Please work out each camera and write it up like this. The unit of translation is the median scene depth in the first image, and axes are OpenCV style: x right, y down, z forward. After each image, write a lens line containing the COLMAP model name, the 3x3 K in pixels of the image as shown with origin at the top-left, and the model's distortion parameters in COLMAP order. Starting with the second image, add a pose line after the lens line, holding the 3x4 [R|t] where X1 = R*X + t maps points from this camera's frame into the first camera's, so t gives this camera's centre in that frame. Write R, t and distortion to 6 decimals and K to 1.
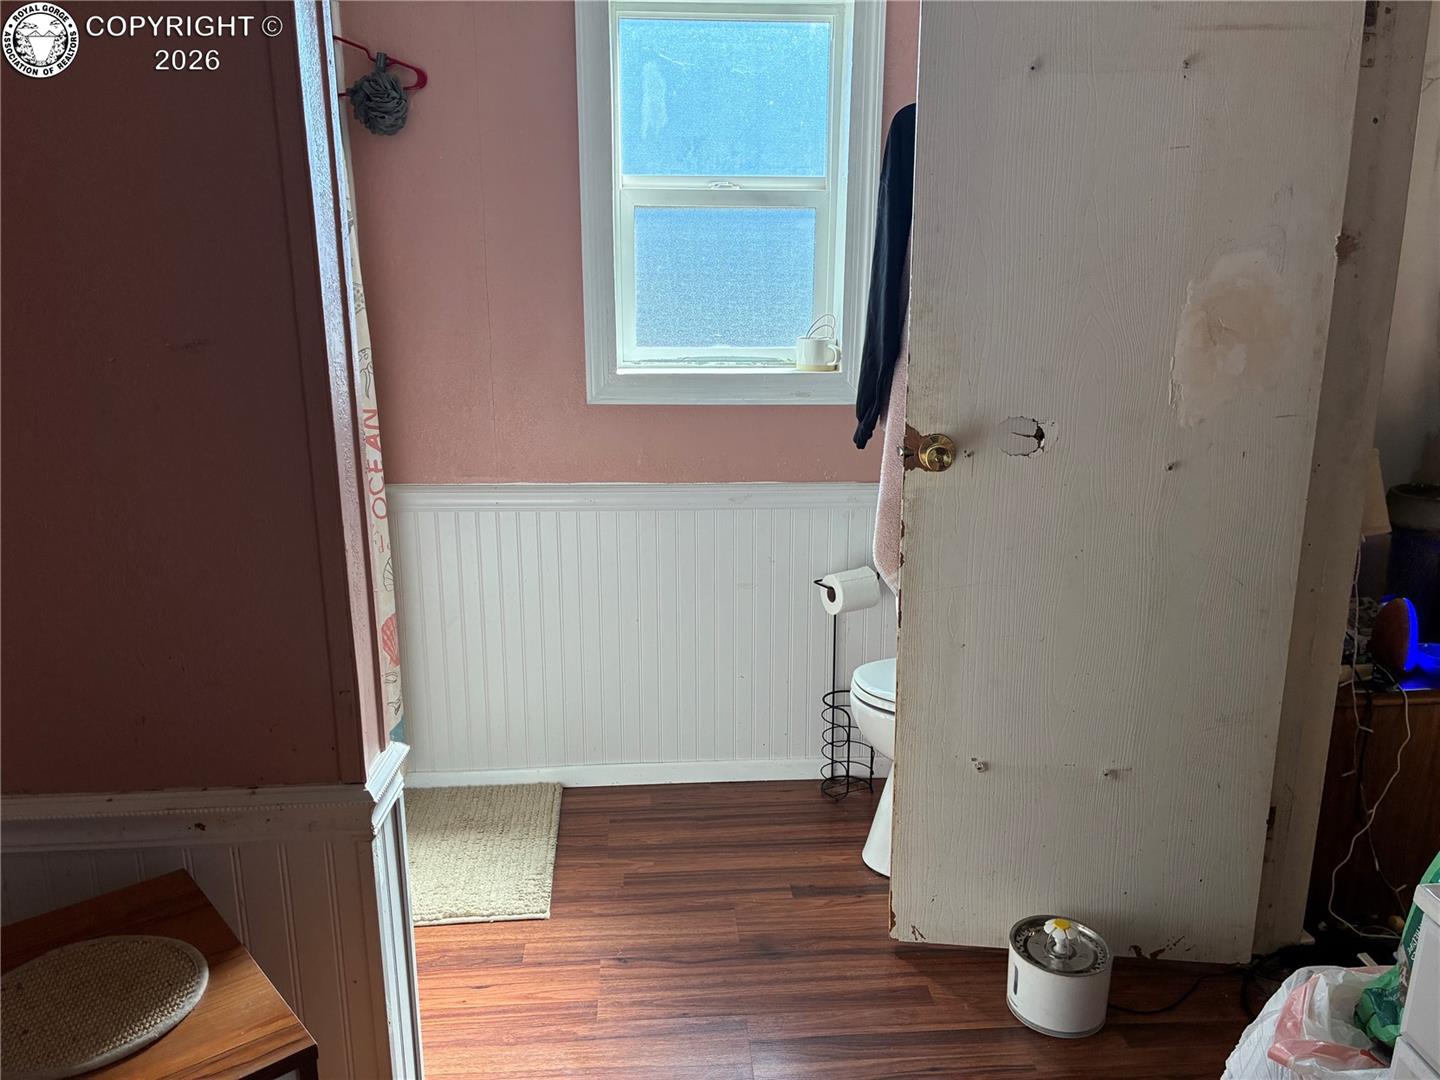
lens RADIAL K [[1090.5, 0, 721.1], [0, 1090.5, 542.9], [0, 0, 1]] dist [0.037895, -0.064705]
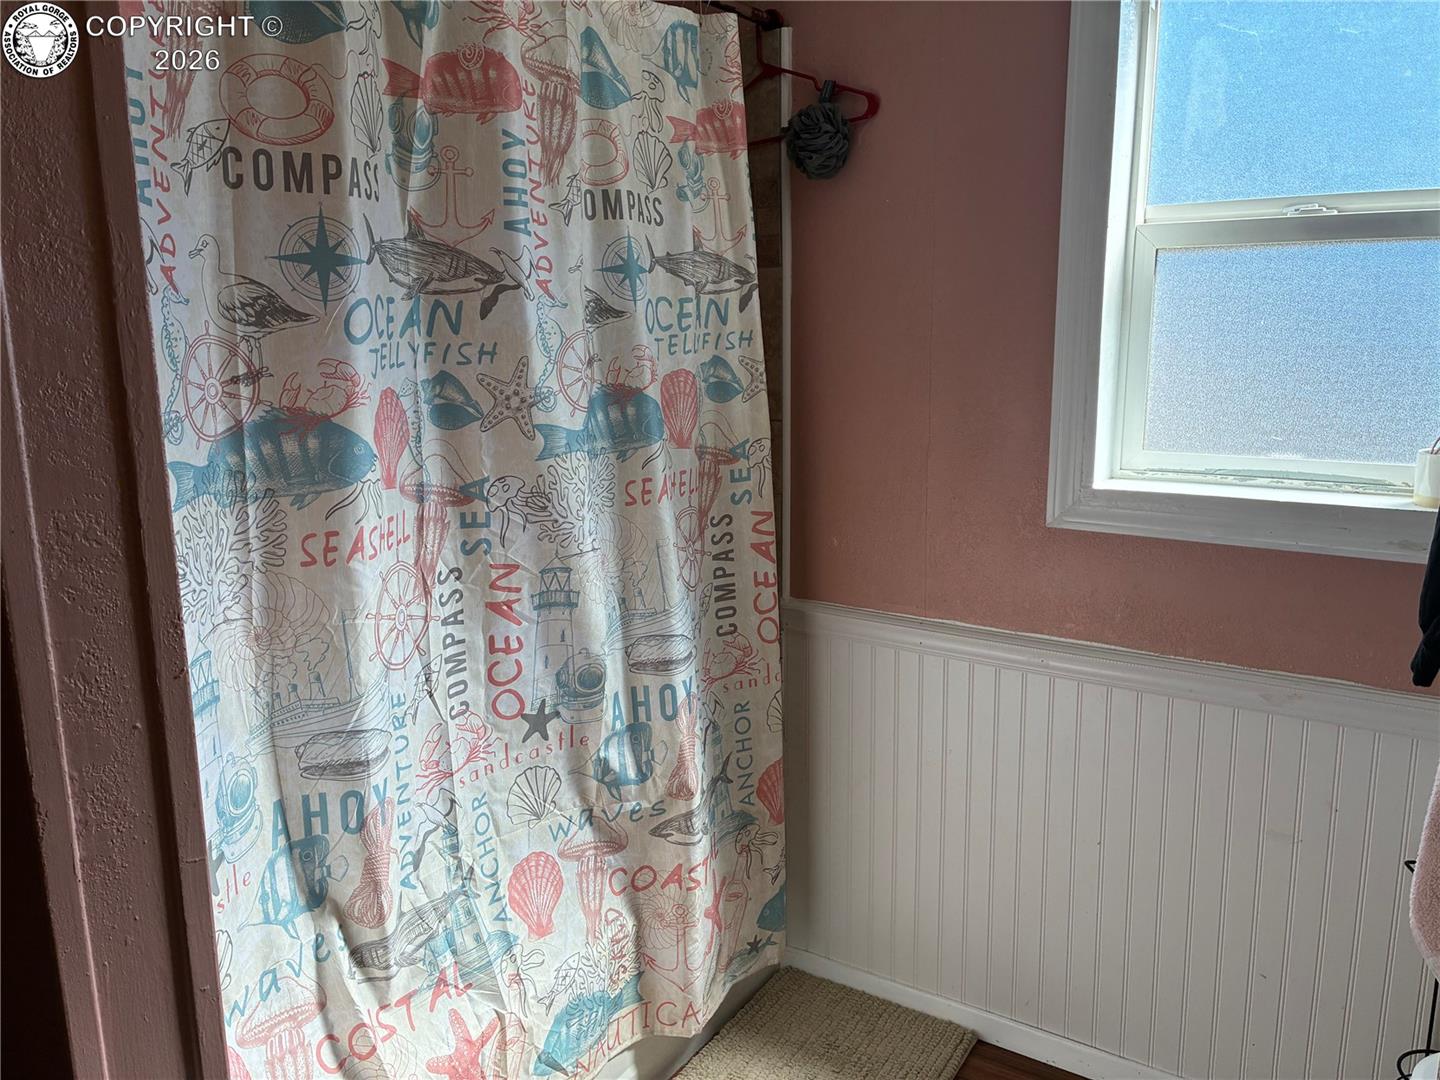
lens RADIAL K [[1090.5, 0, 719.4], [0, 1090.5, 536.0], [0, 0, 1]] dist [0.037895, -0.064705]
pose [[0.786472, 0.103594, -0.608876, 0.143613], [-0.140732, 0.989958, -0.013349, -0.082317], [0.601379, 0.096187, 0.793153, 0.311585]]
